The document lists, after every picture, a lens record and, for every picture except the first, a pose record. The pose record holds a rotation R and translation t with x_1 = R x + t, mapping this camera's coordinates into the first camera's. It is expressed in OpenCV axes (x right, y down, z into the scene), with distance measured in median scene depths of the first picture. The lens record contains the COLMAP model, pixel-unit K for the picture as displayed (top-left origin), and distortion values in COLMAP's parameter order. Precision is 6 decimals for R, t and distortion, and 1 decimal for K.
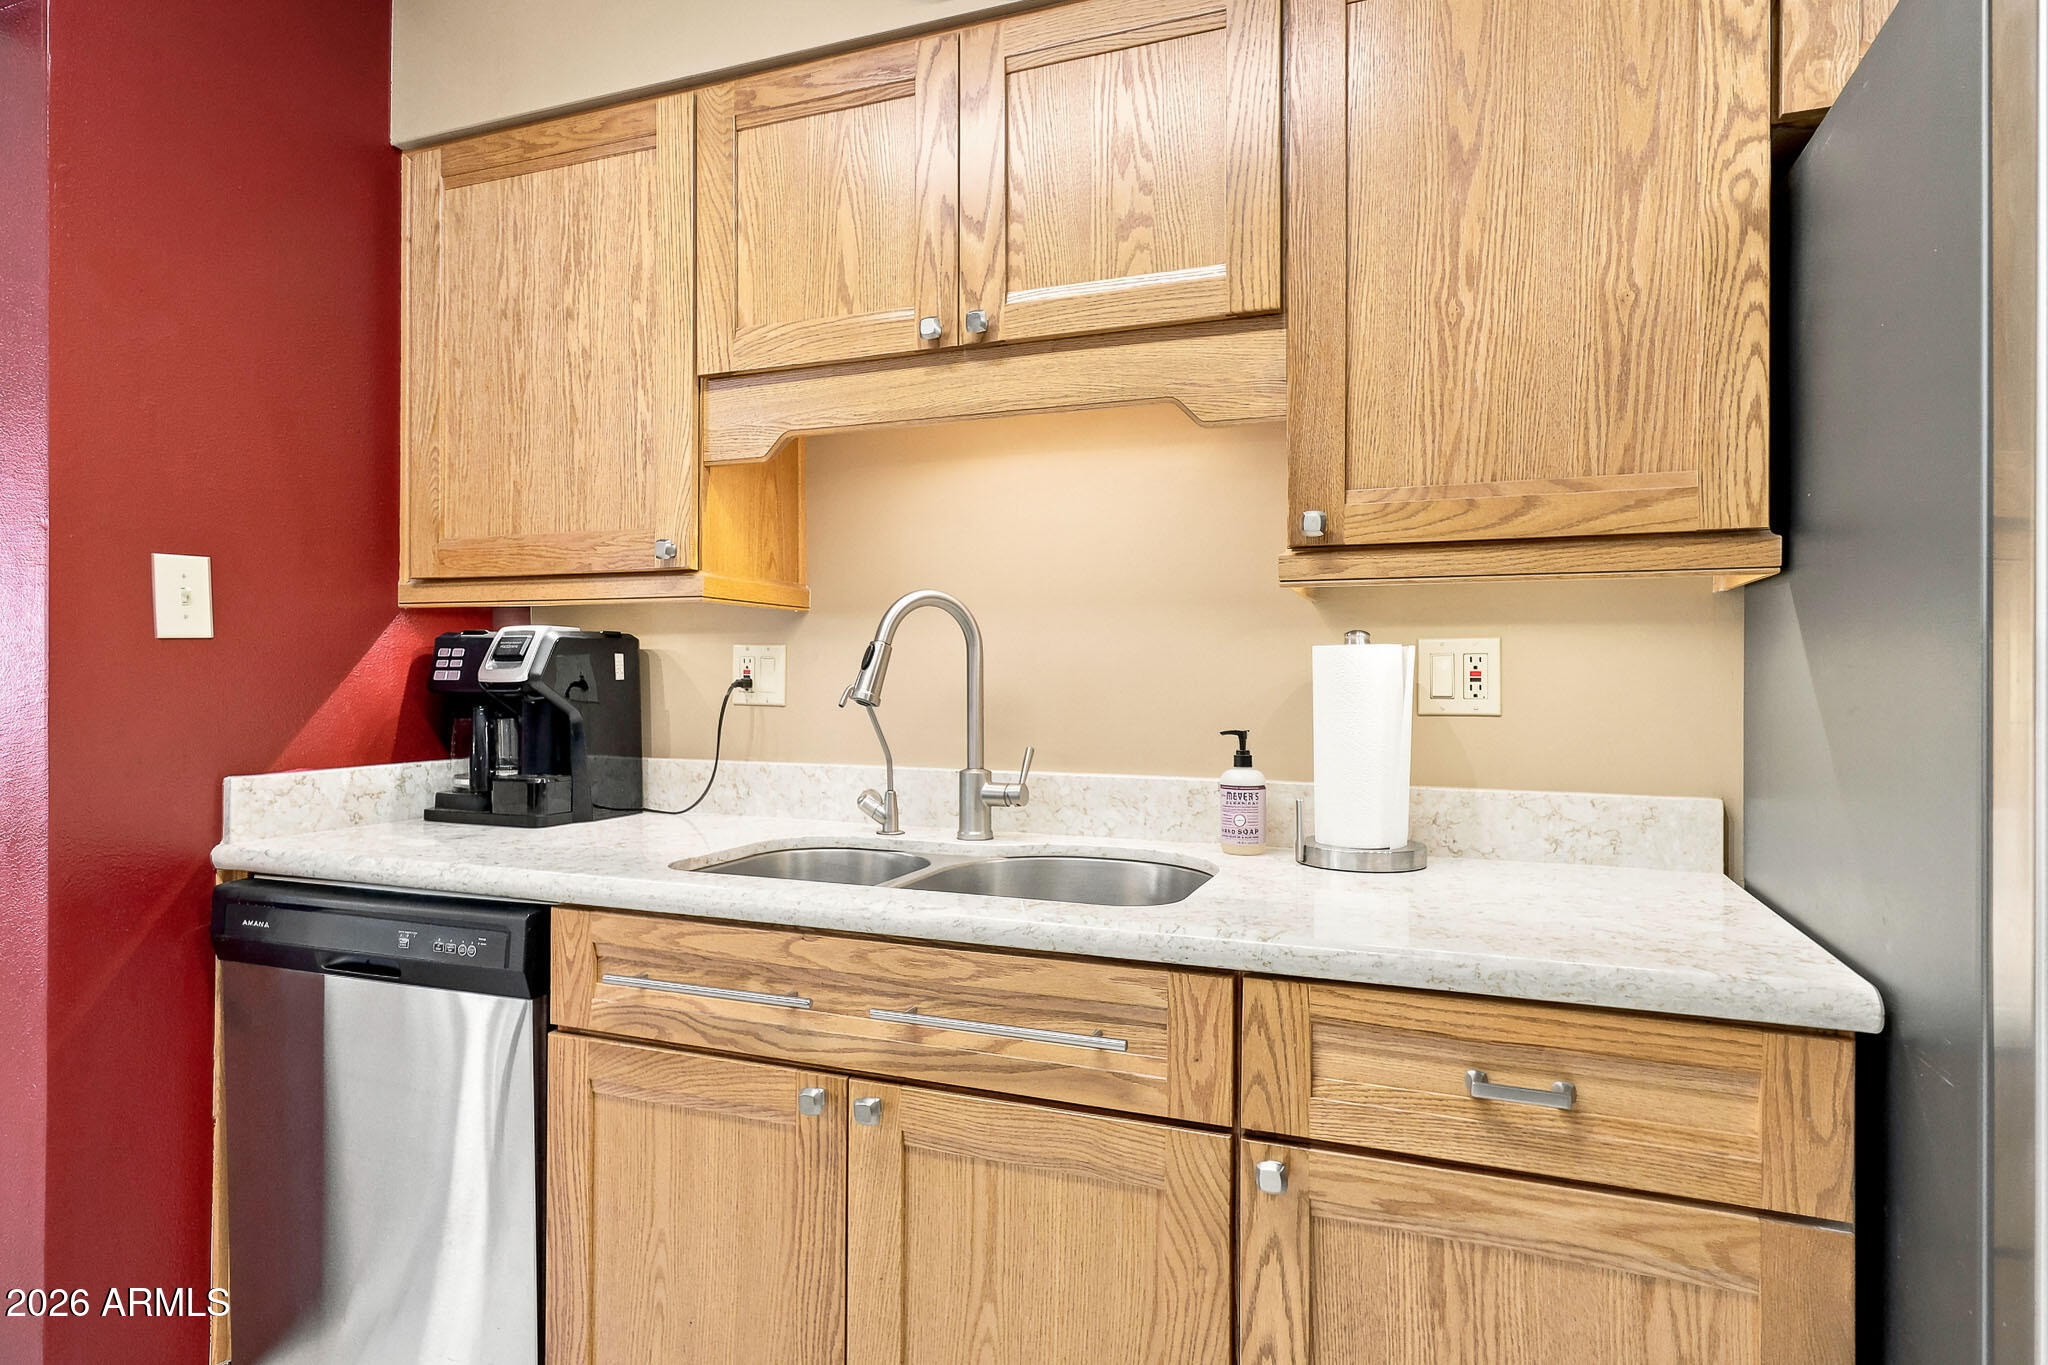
lens RADIAL K [[1132.5, 0, 1020.6], [0, 1132.5, 680.5], [0, 0, 1]] dist [-0.007790, 0.001582]
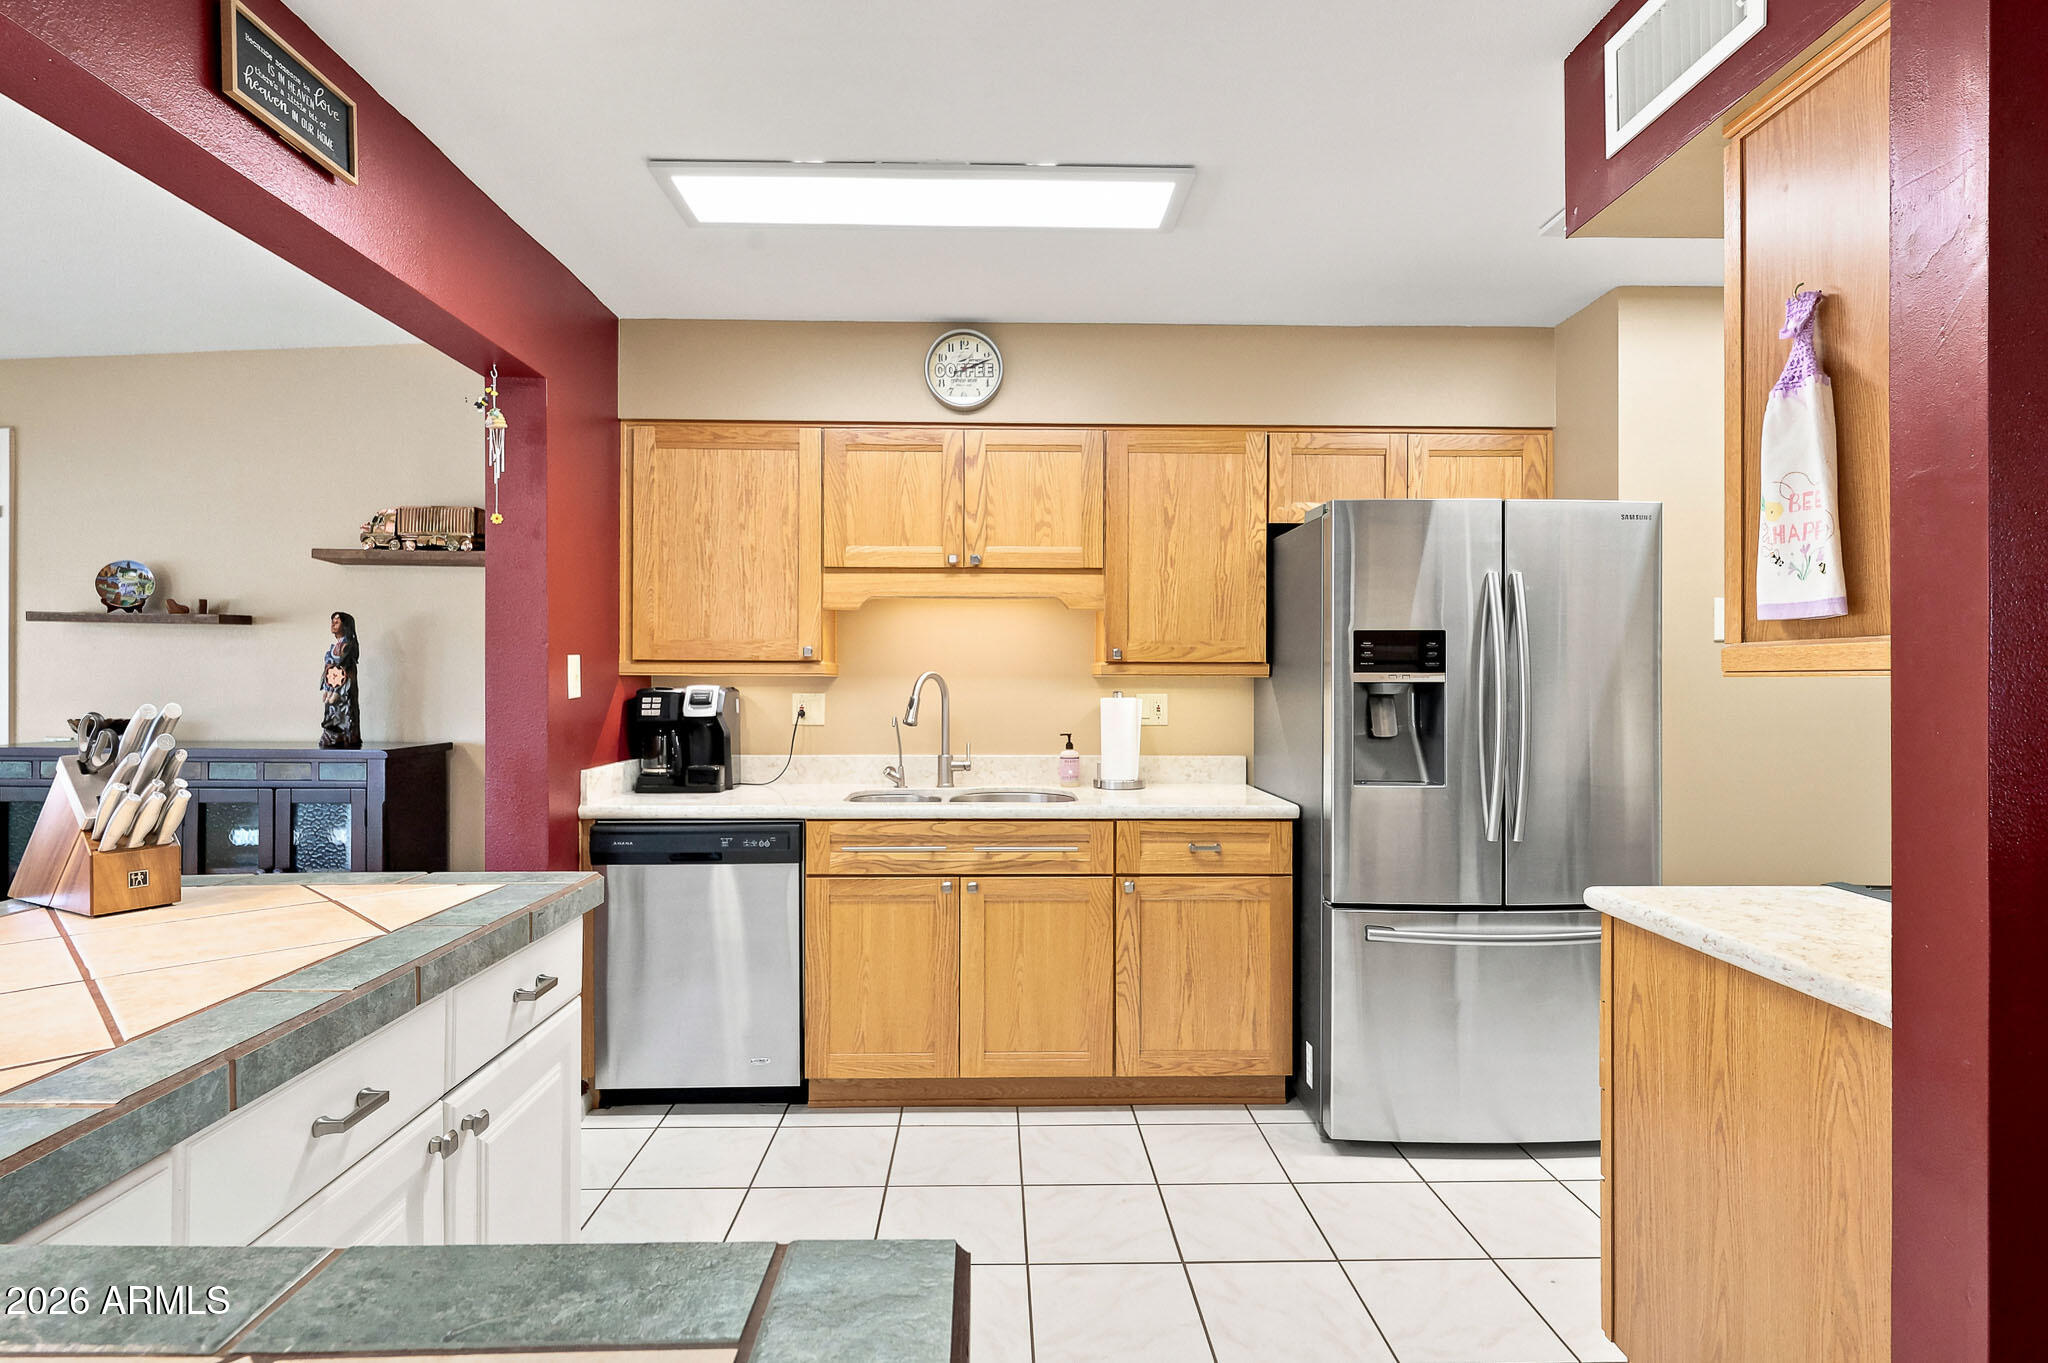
lens RADIAL K [[1045.0, 0, 1021.8], [0, 1045.0, 681.7], [0, 0, 1]] dist [-0.014346, -0.001796]
pose [[0.917167, -0.002812, 0.398493, -0.836433], [0.001944, 0.999995, 0.002584, -0.076187], [-0.398498, -0.001595, 0.917168, -1.034185]]
